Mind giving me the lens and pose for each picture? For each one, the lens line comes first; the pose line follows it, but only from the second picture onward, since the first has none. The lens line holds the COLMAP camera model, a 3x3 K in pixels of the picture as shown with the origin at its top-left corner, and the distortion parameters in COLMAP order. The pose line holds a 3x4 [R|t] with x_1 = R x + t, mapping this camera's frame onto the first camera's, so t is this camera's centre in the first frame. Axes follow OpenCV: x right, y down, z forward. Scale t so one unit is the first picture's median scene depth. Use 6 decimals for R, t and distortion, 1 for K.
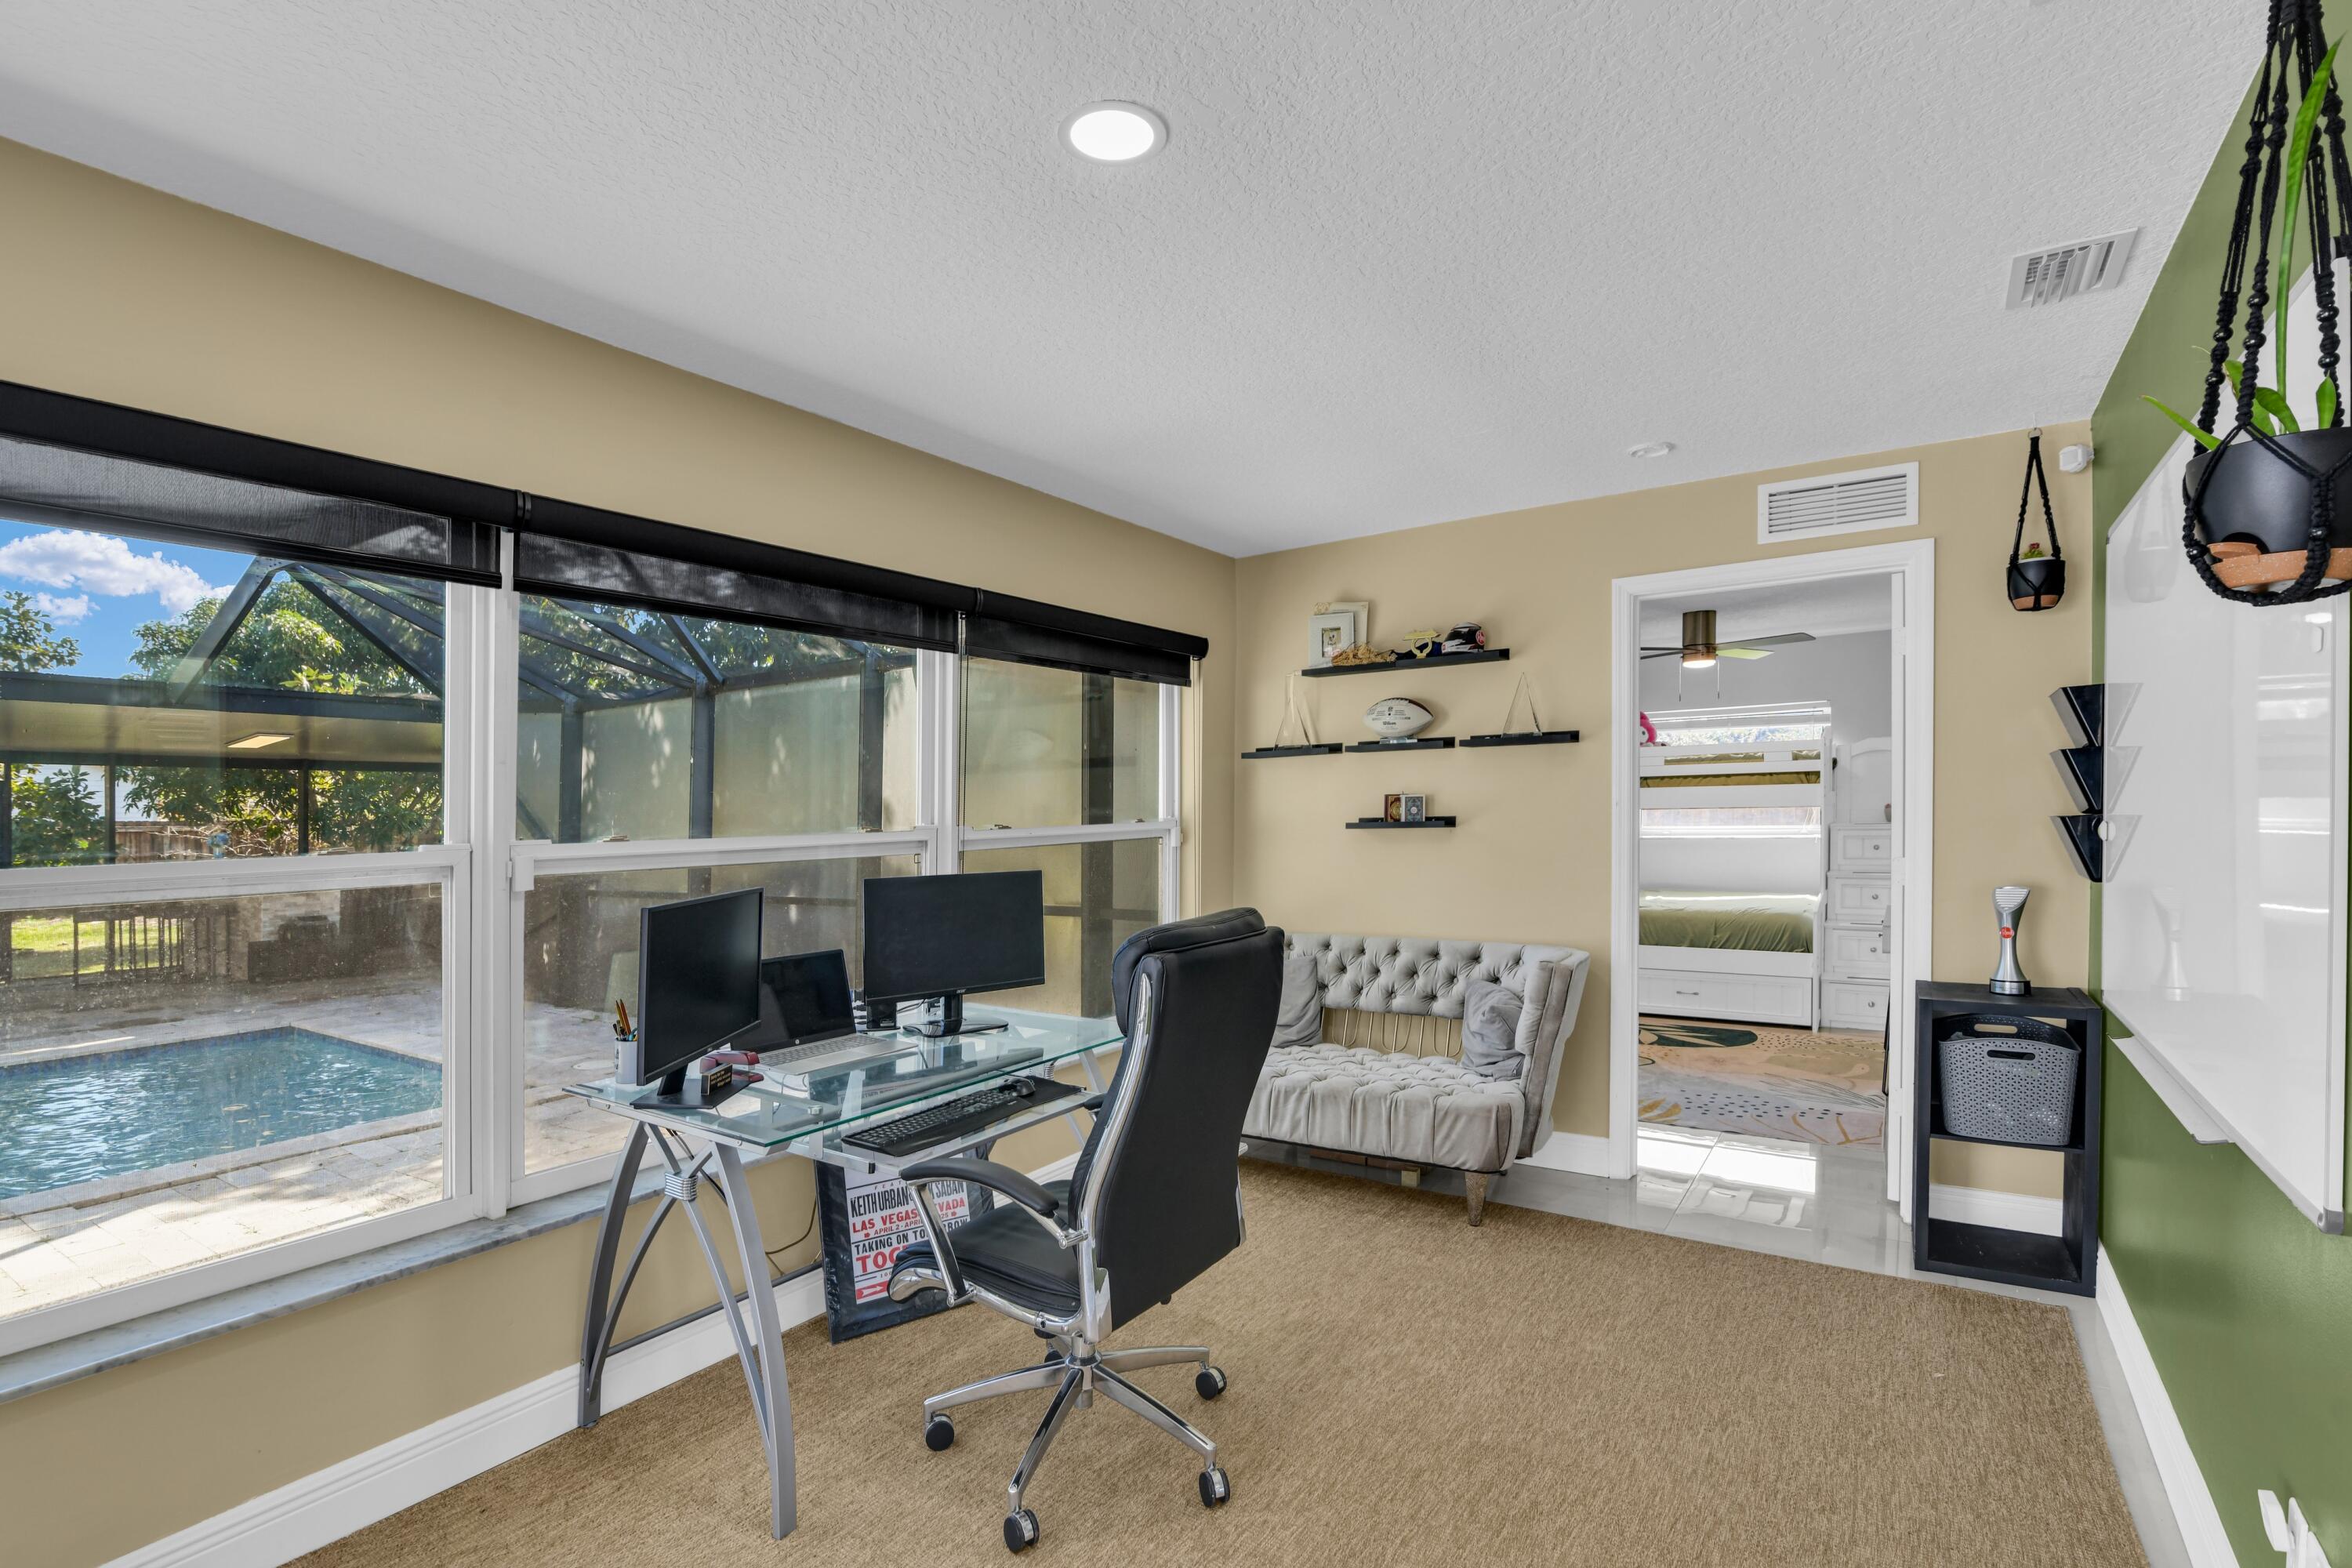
lens RADIAL K [[1111.5, 0, 1199.0], [0, 1111.5, 823.3], [0, 0, 1]] dist [-0.019430, -0.000077]
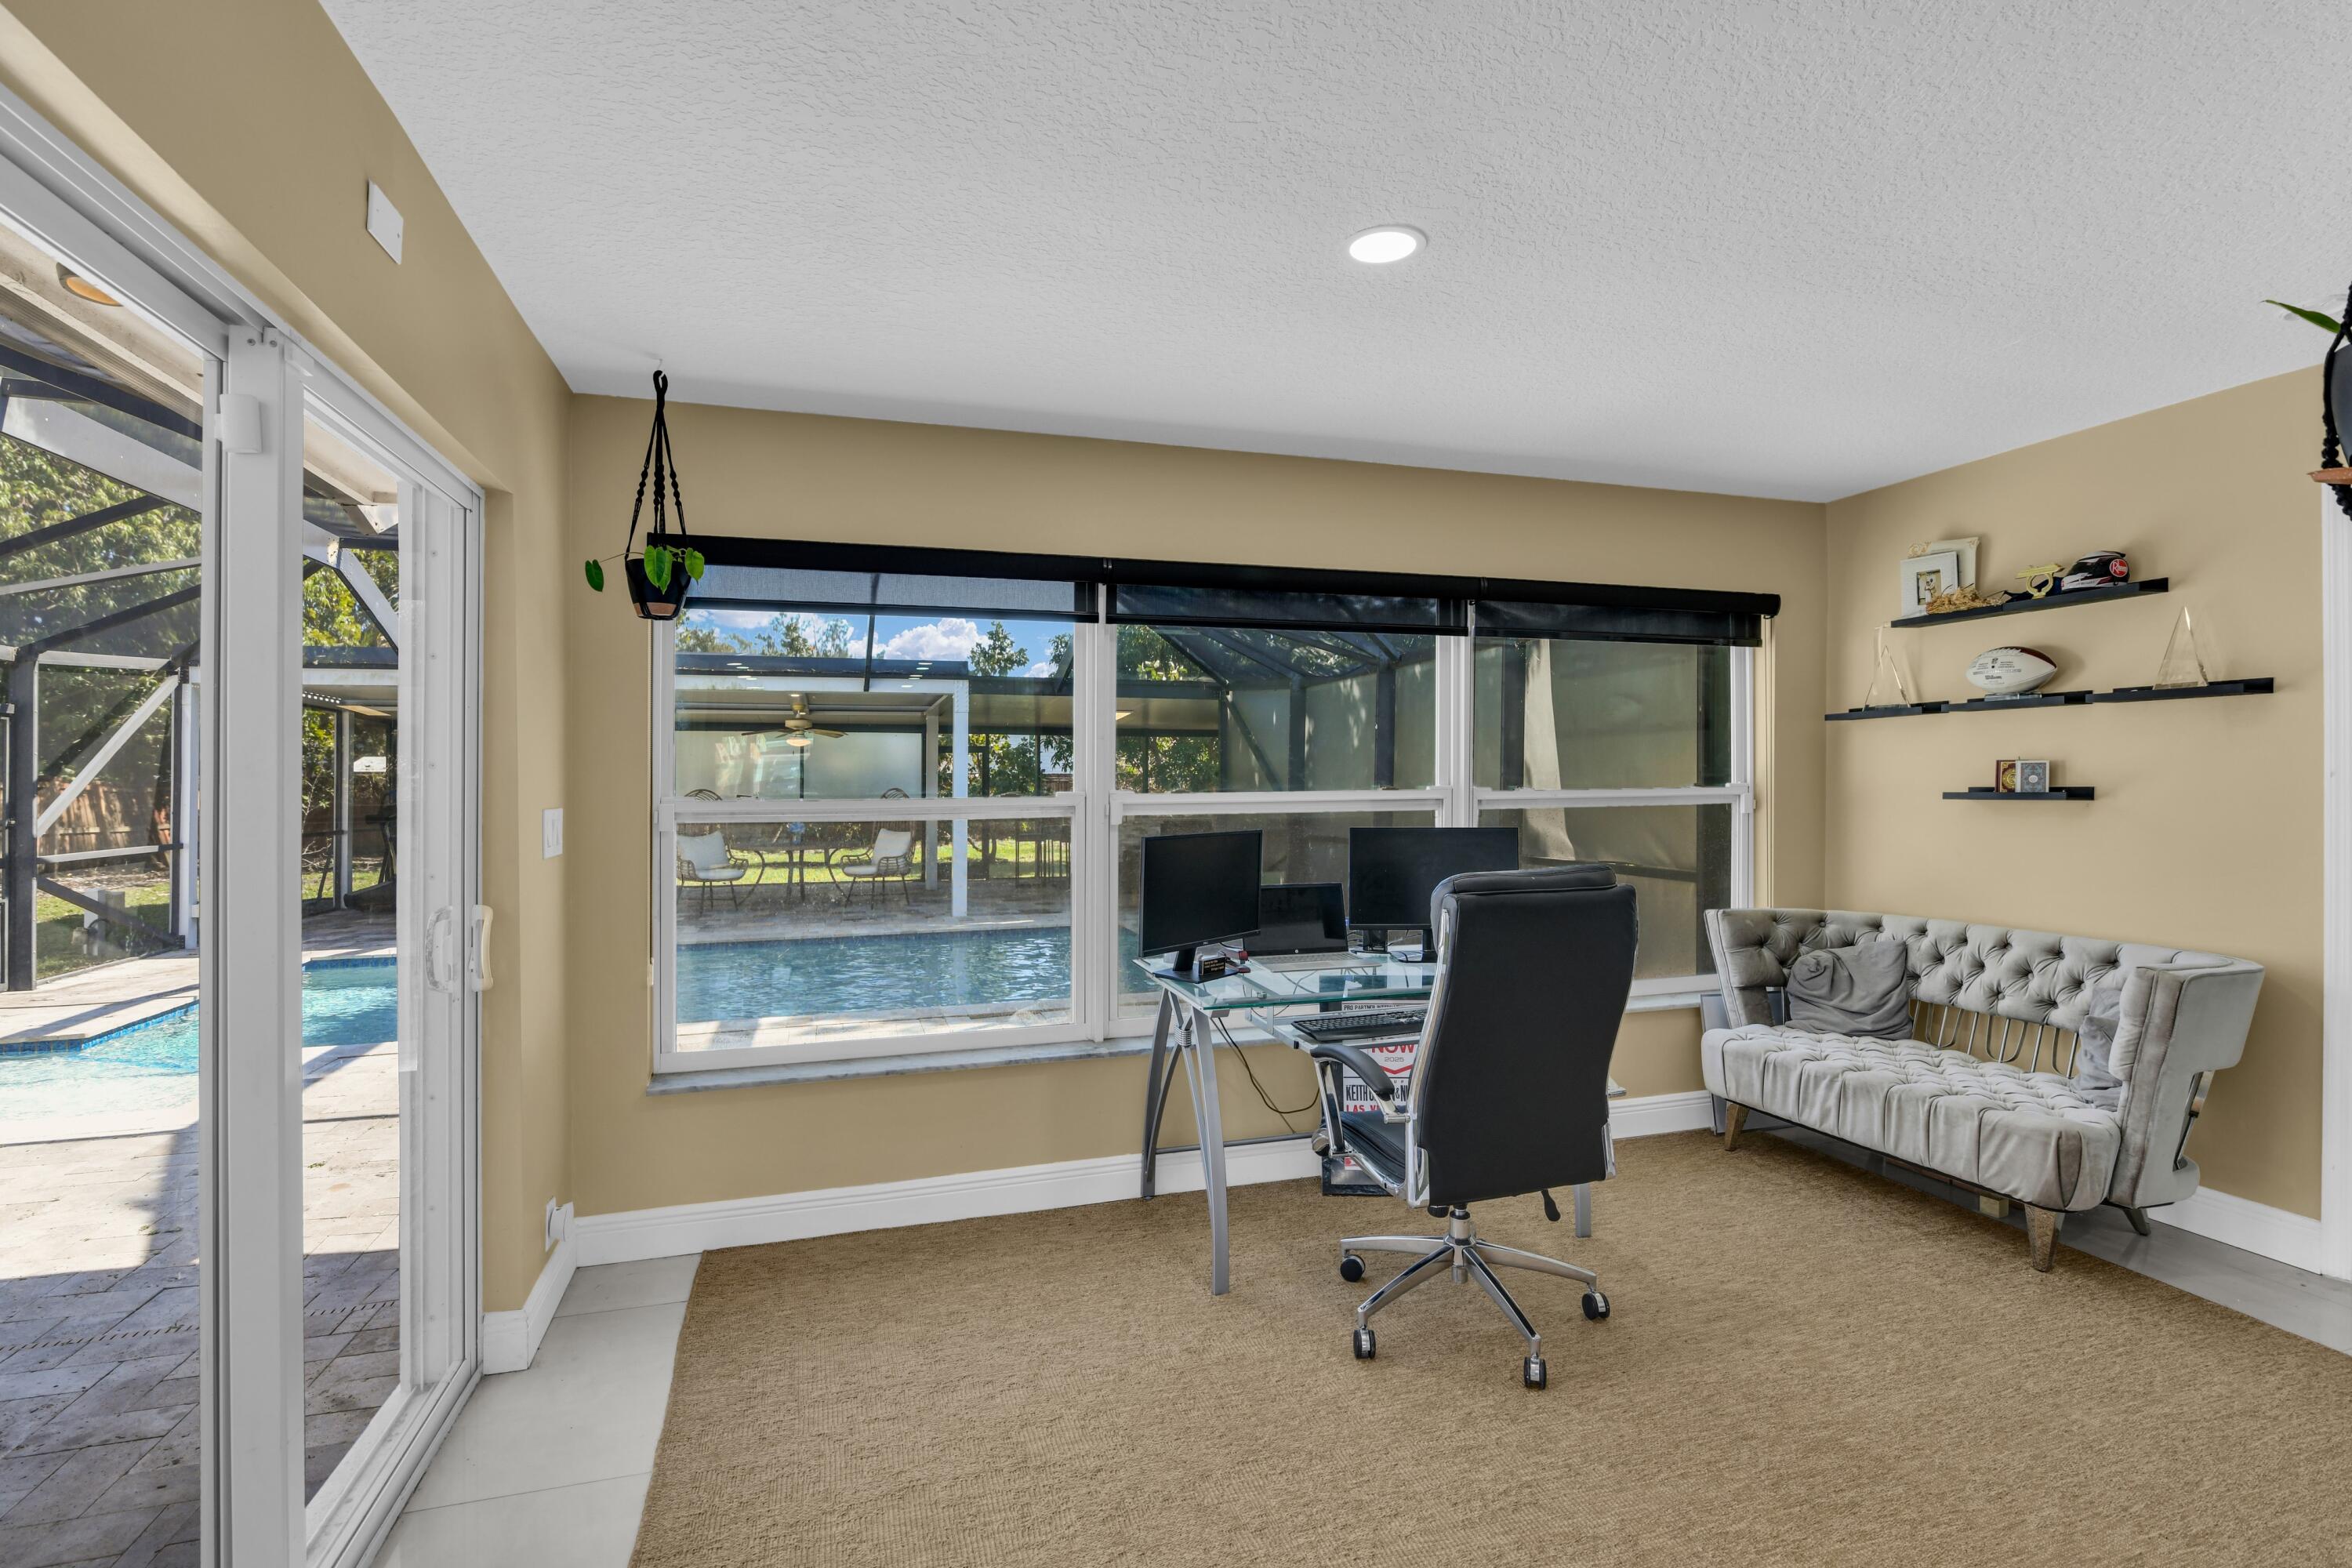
lens RADIAL K [[1120.1, 0, 1185.1], [0, 1120.1, 796.6], [0, 0, 1]] dist [-0.019866, 0.005405]
pose [[0.773545, 0.023921, -0.633290, 0.241480], [-0.016814, 0.999710, 0.017223, -0.002318], [0.633519, -0.002674, 0.773723, -0.060614]]
